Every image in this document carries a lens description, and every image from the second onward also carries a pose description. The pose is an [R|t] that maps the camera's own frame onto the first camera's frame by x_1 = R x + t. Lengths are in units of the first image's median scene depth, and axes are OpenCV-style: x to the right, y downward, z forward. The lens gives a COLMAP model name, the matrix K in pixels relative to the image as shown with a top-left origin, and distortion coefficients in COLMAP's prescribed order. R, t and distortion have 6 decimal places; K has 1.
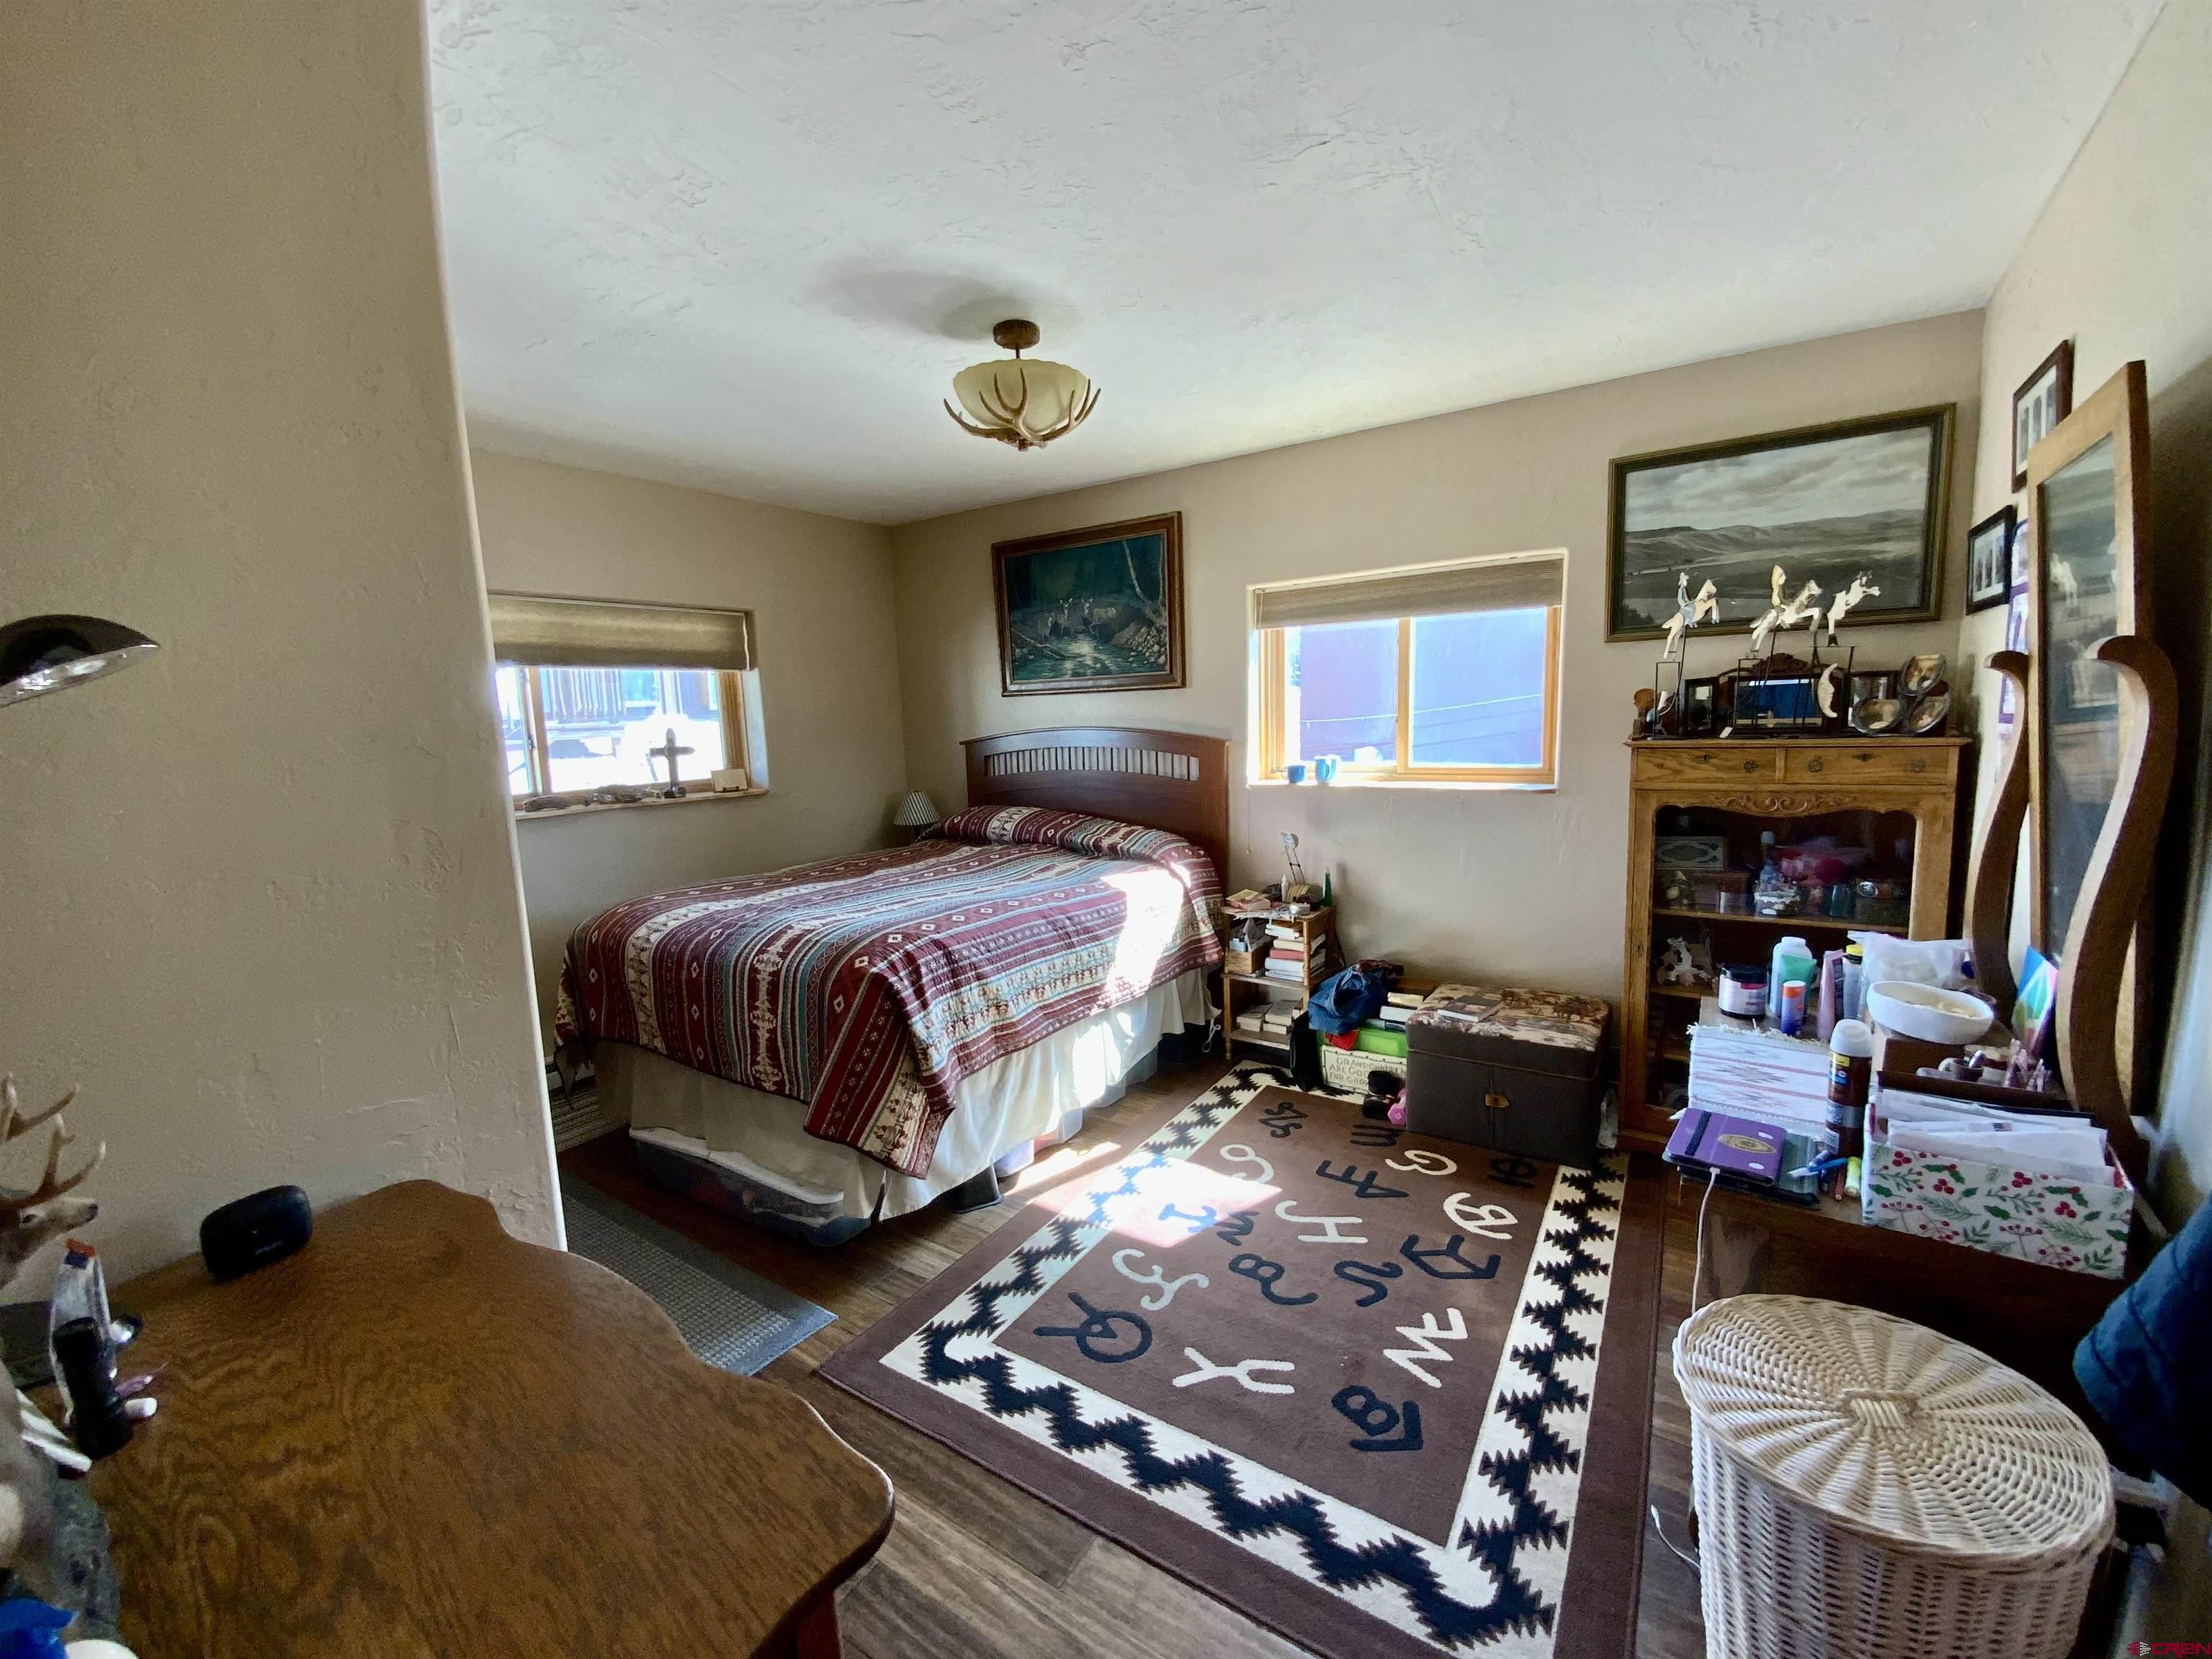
lens RADIAL K [[894.5, 0, 1109.2], [0, 894.5, 830.8], [0, 0, 1]] dist [0.042179, -0.029824]
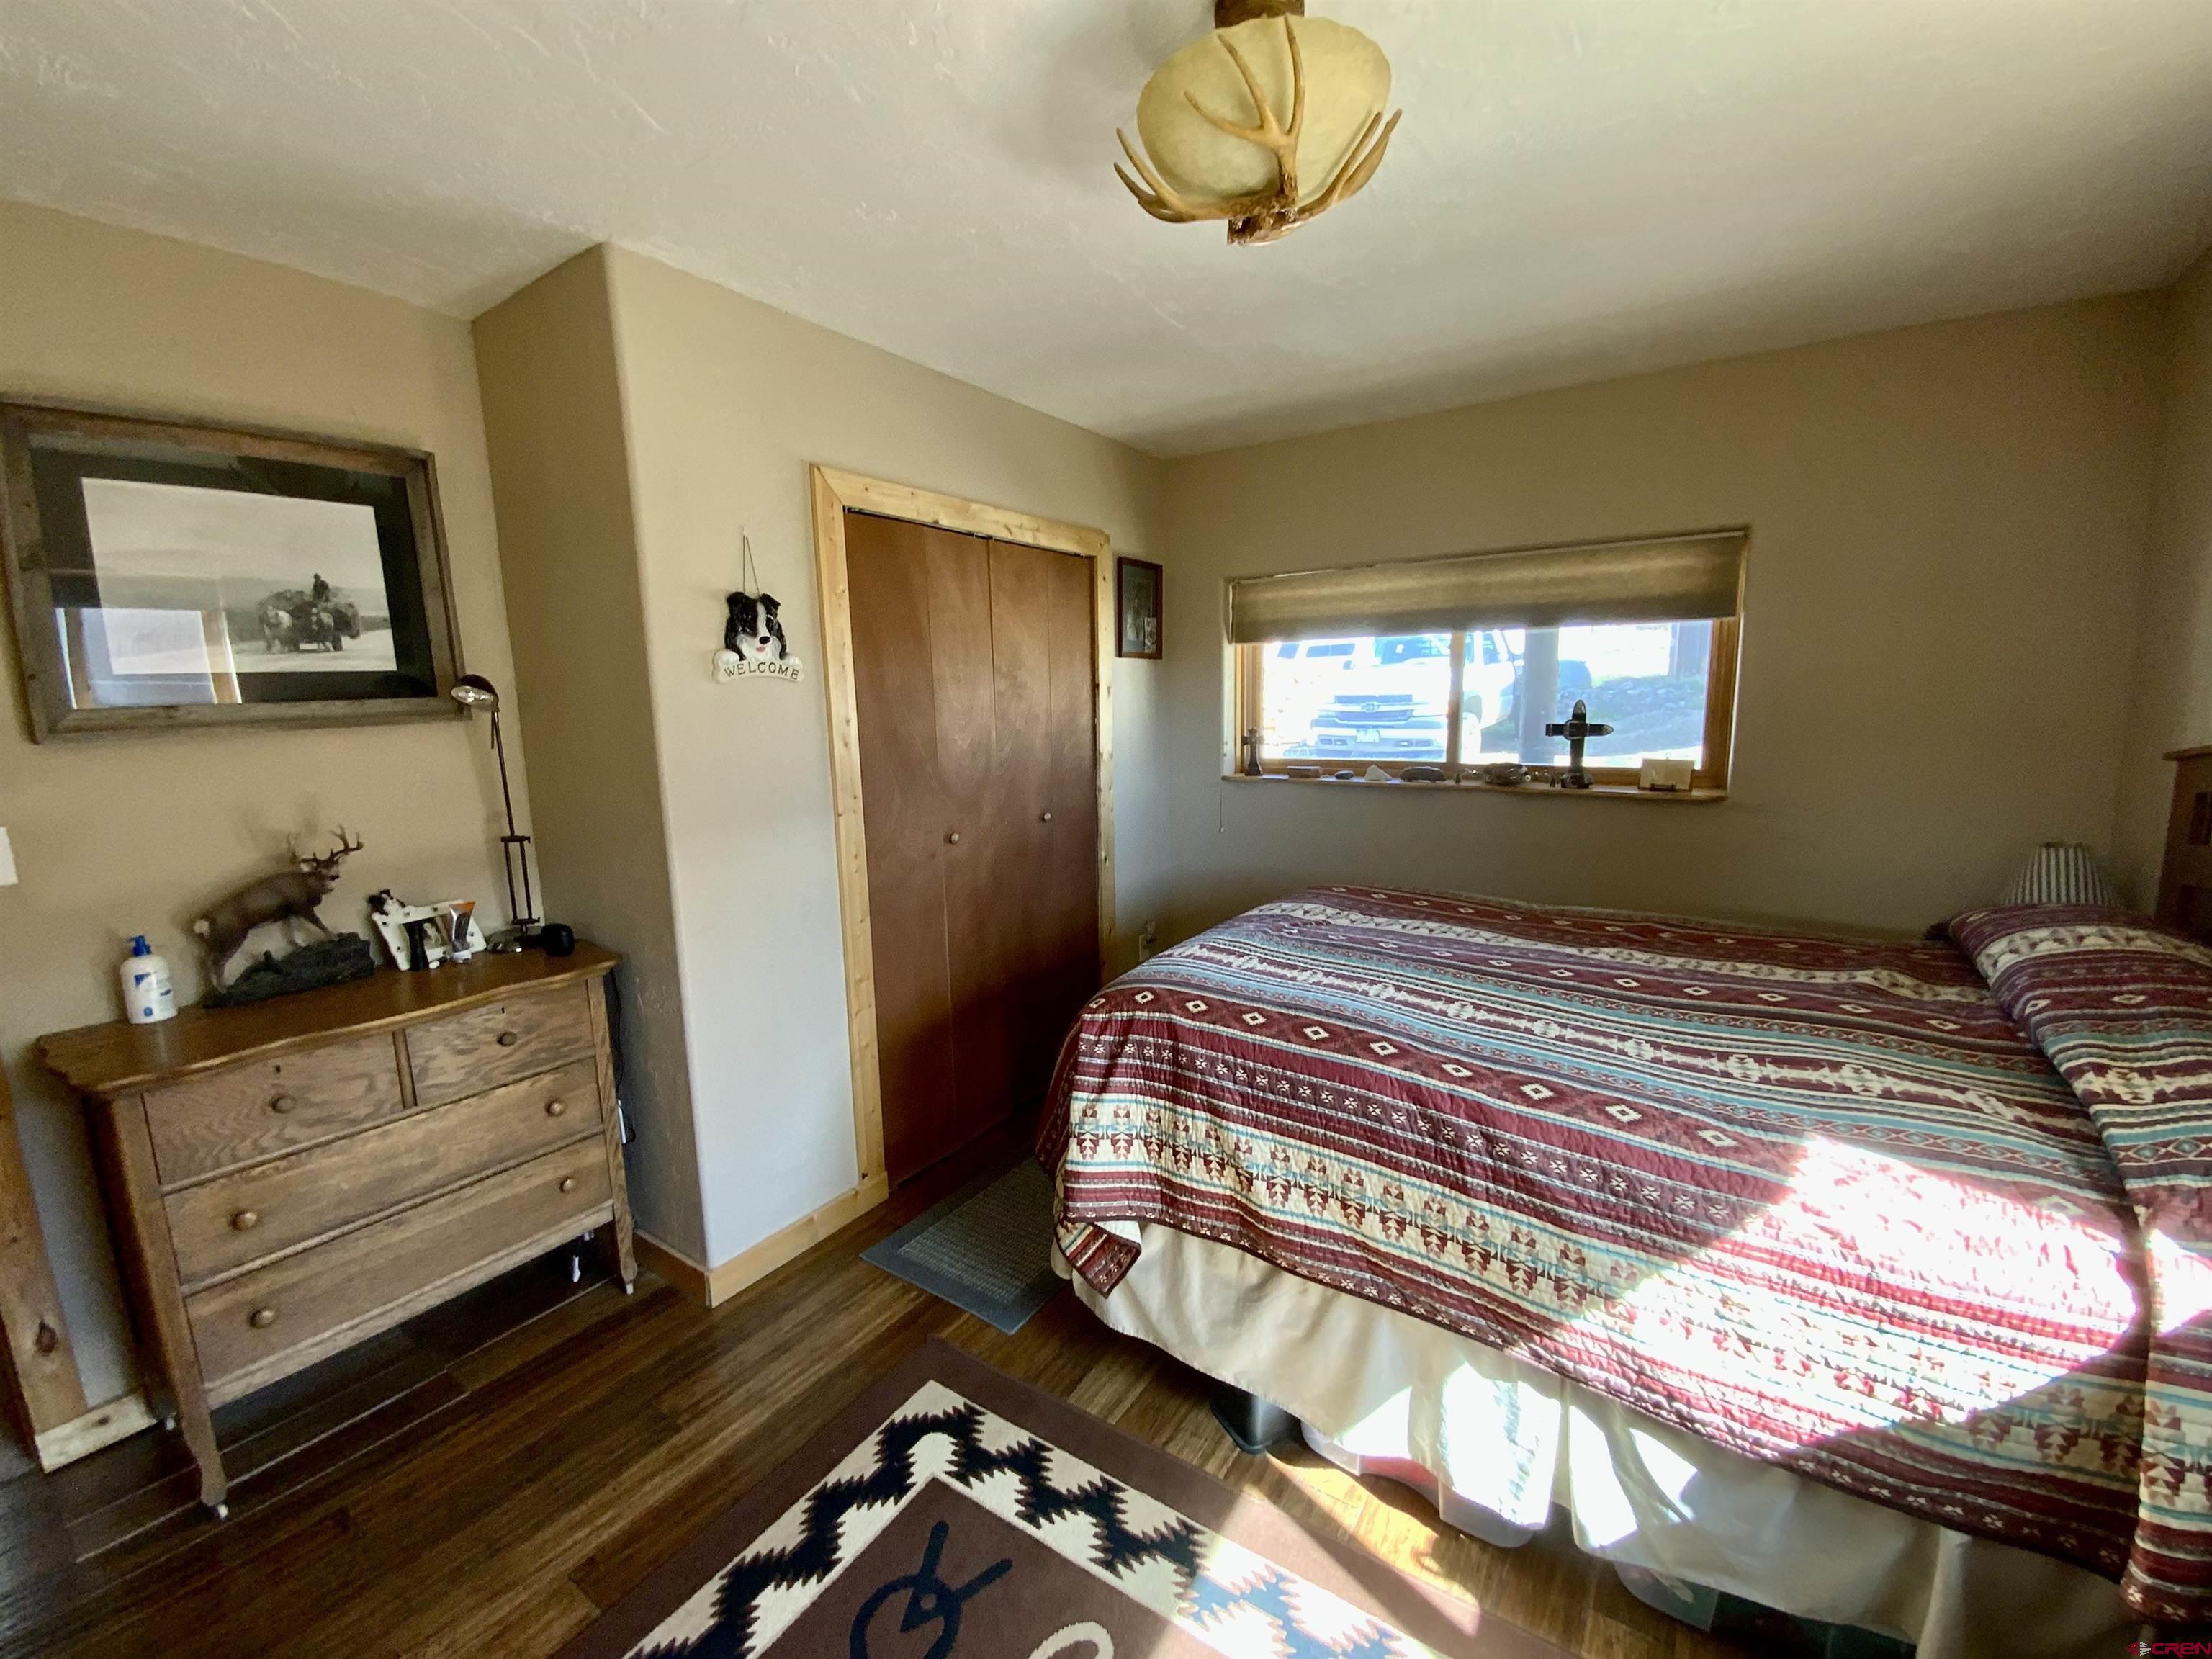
lens RADIAL K [[894.5, 0, 1109.2], [0, 894.5, 830.8], [0, 0, 1]] dist [0.042179, -0.029824]
pose [[0.006480, 0.193292, -0.981120, 0.422109], [-0.117228, 0.974522, 0.191218, -0.142454], [0.993084, 0.113776, 0.028974, 0.781110]]
